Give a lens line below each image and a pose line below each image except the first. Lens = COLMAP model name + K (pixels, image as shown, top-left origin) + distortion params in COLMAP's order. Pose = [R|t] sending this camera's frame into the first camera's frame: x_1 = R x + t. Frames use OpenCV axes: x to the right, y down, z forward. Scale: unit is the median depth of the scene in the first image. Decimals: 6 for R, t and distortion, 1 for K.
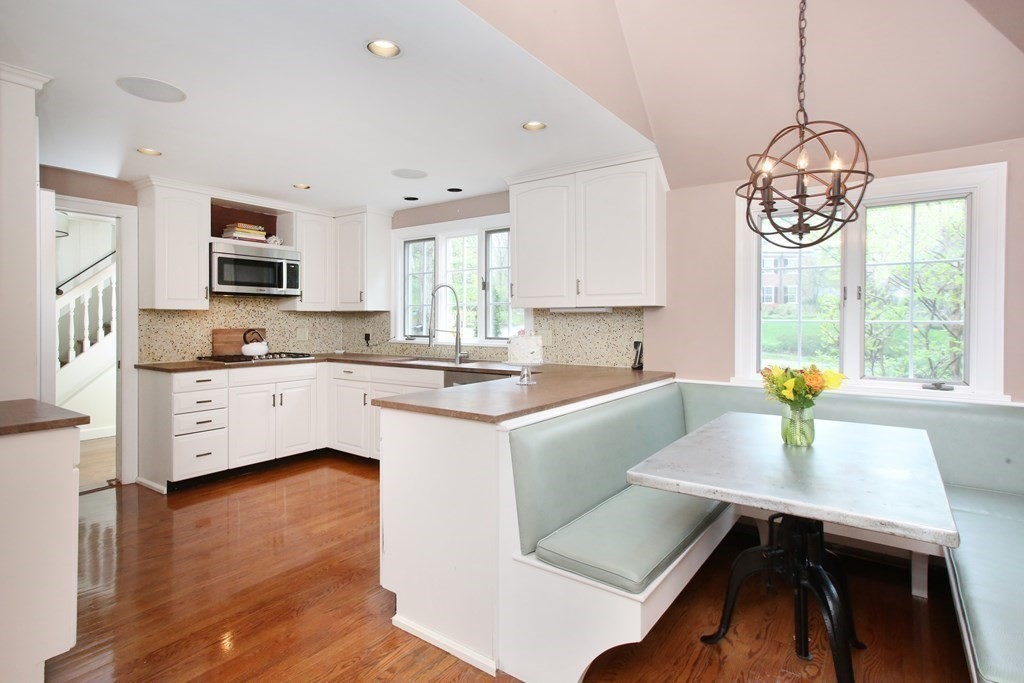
lens RADIAL K [[537.8, 0, 508.6], [0, 537.8, 308.8], [0, 0, 1]] dist [-0.000879, 0.000174]
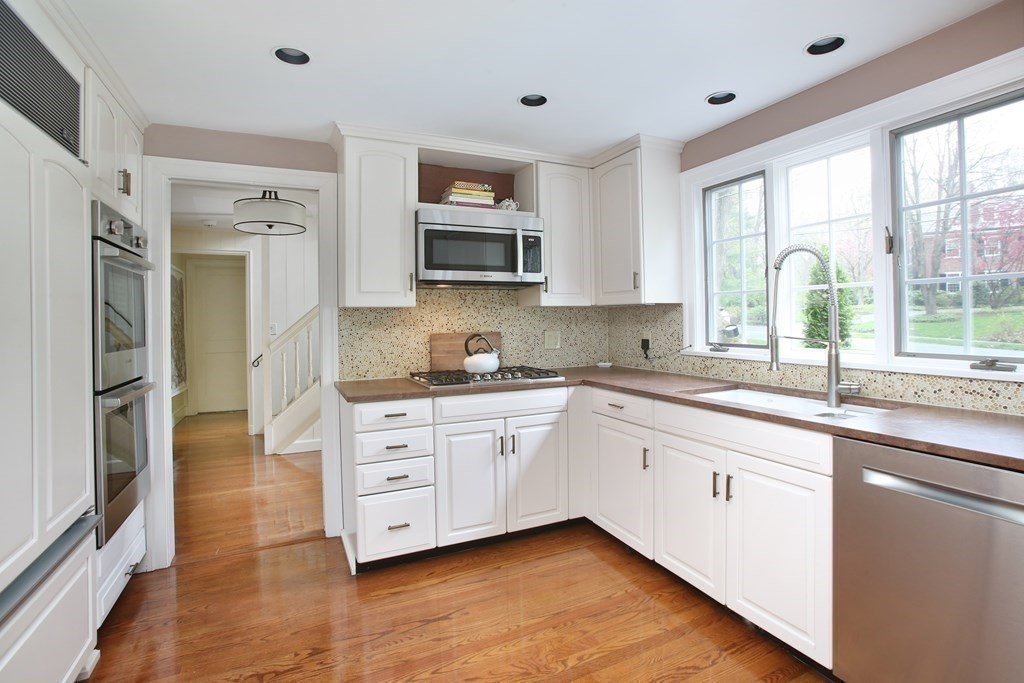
lens RADIAL K [[486.4, 0, 493.9], [0, 486.4, 315.9], [0, 0, 1]] dist [-0.029937, 0.000177]
pose [[0.855283, -0.013271, -0.517992, -0.148581], [0.023329, 0.999644, 0.012909, 0.007749], [0.517636, -0.023125, 0.855288, 0.521759]]
